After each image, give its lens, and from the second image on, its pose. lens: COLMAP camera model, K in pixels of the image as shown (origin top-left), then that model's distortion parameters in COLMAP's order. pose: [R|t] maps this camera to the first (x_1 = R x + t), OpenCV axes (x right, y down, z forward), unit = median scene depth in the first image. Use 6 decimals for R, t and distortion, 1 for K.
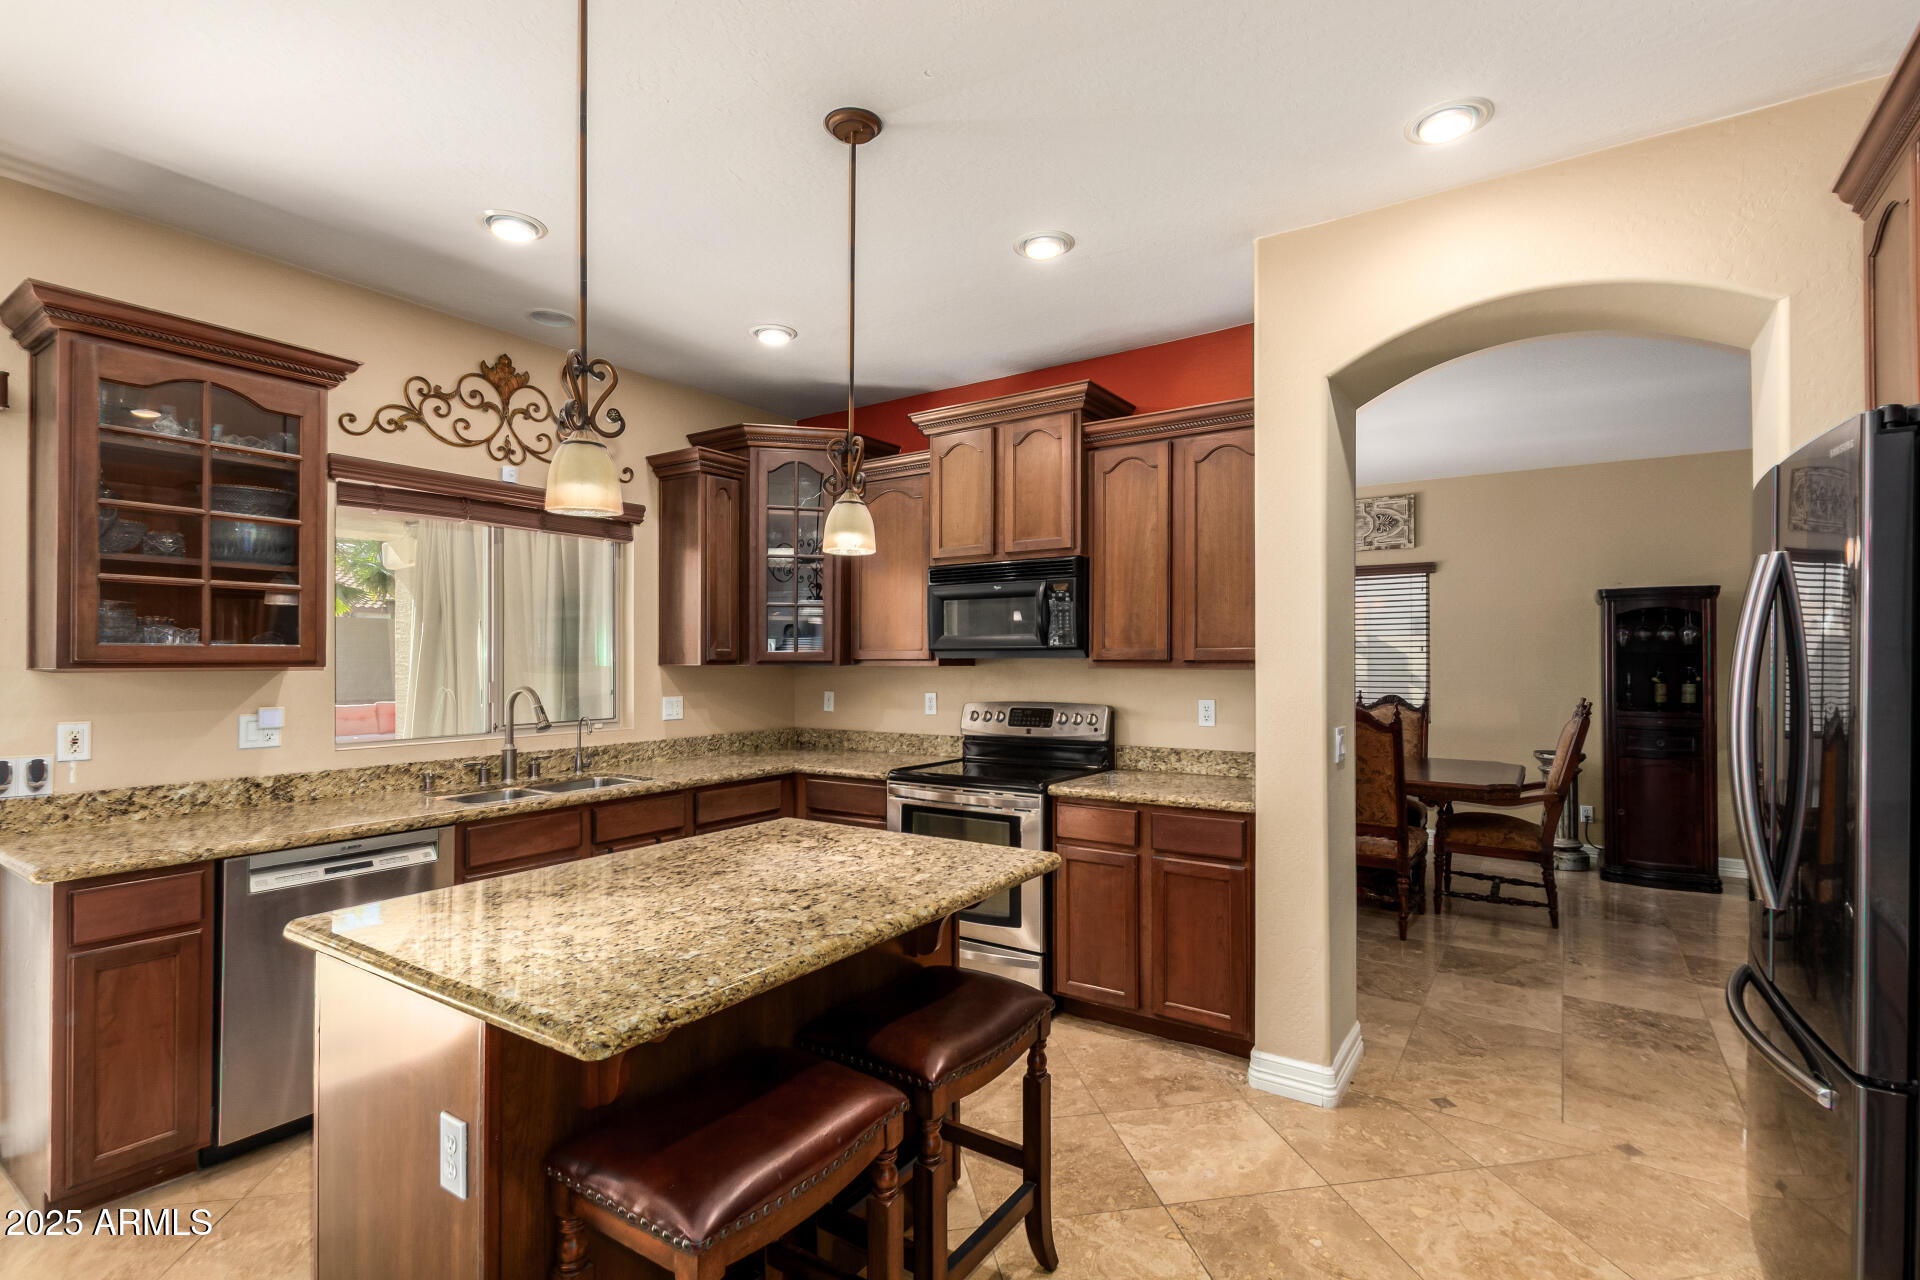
lens RADIAL K [[869.1, 0, 989.0], [0, 869.1, 647.9], [0, 0, 1]] dist [0.002483, 0.000142]
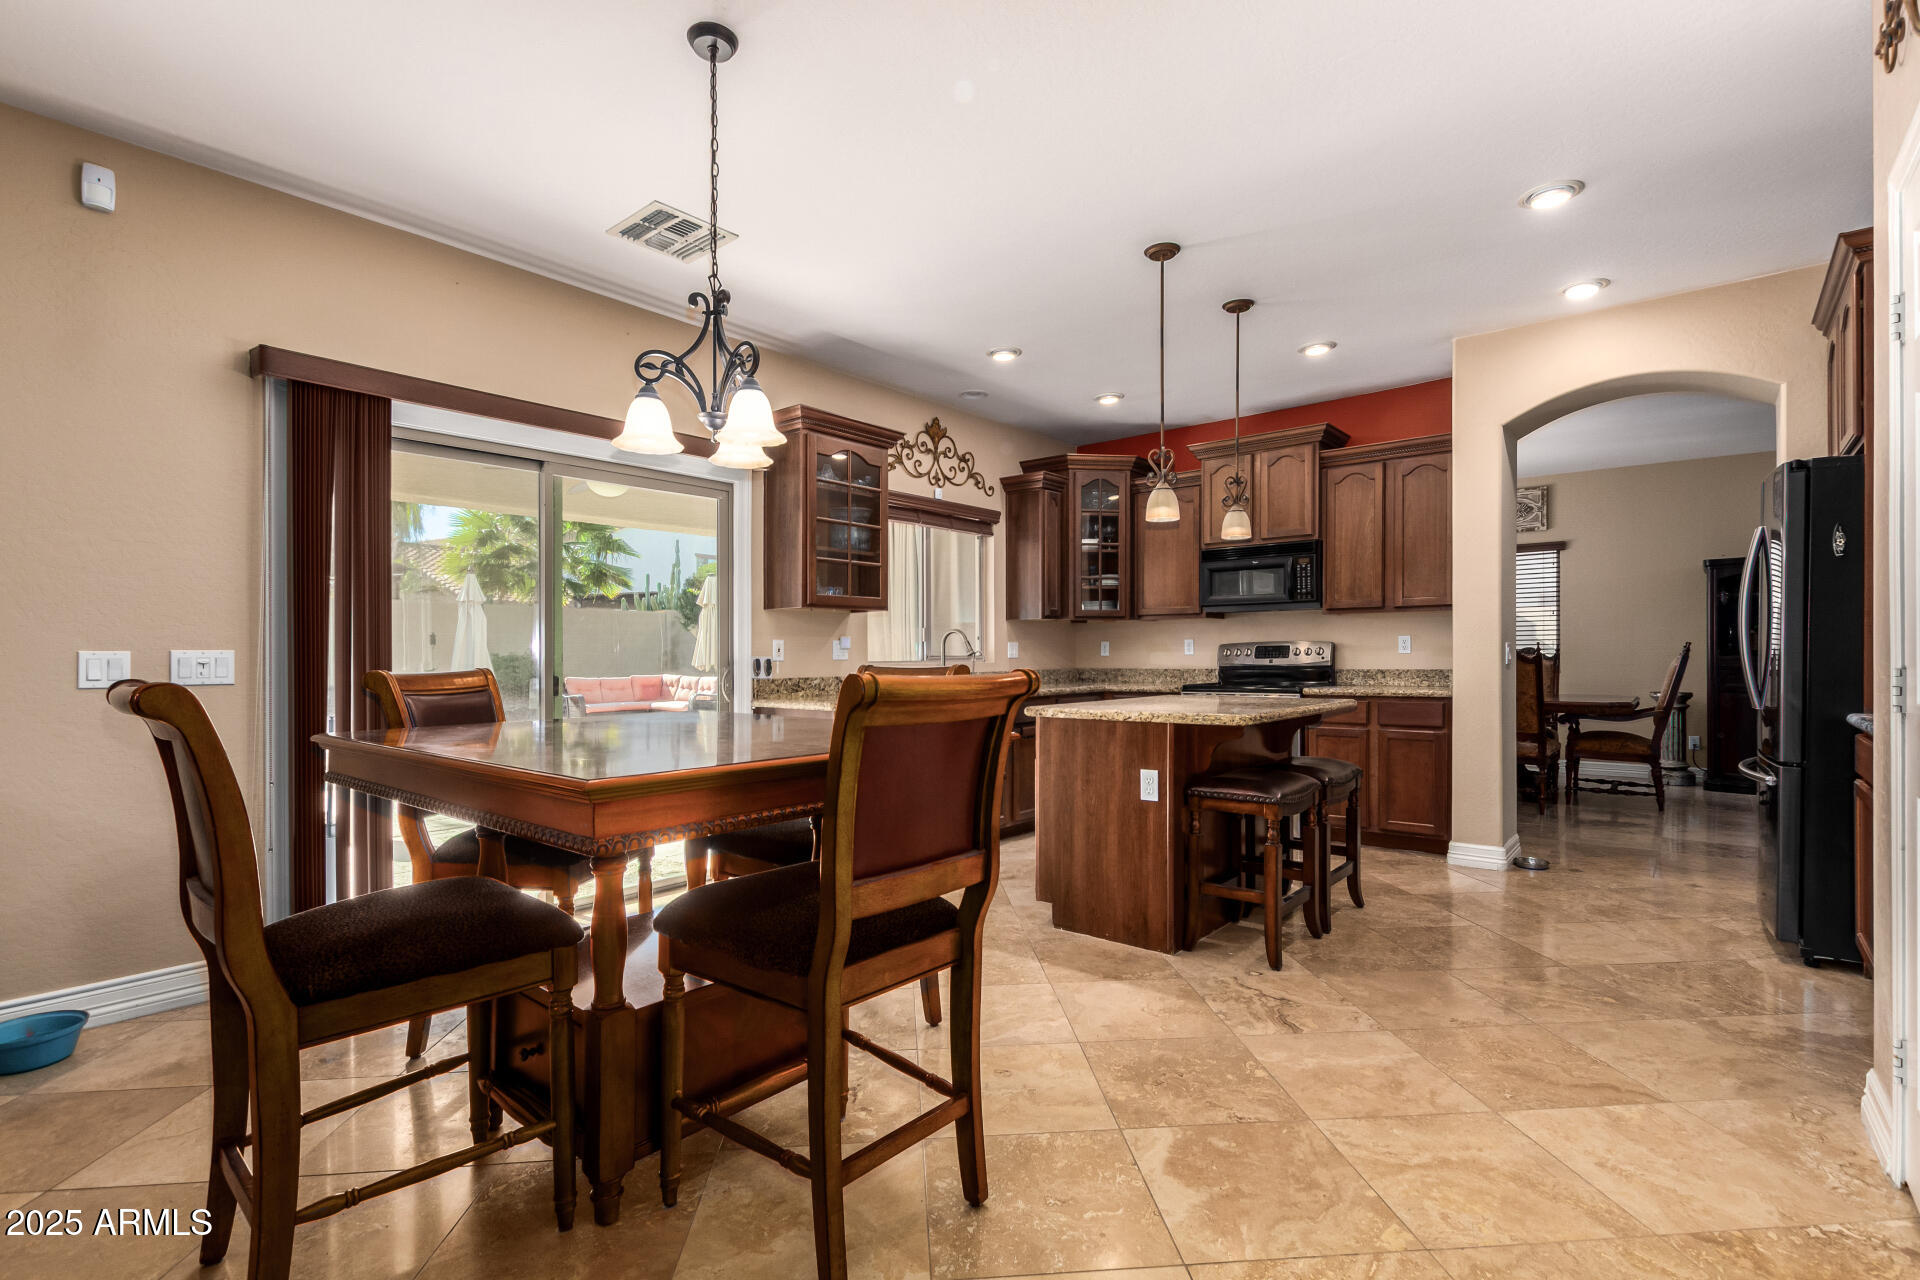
lens RADIAL K [[907.0, 0, 961.4], [0, 907.0, 661.6], [0, 0, 1]] dist [-0.000500, -0.000683]
pose [[0.994582, -0.005084, -0.103832, -0.341483], [0.006837, 0.999840, 0.016533, 0.074088], [0.103731, -0.017154, 0.994457, -0.615525]]
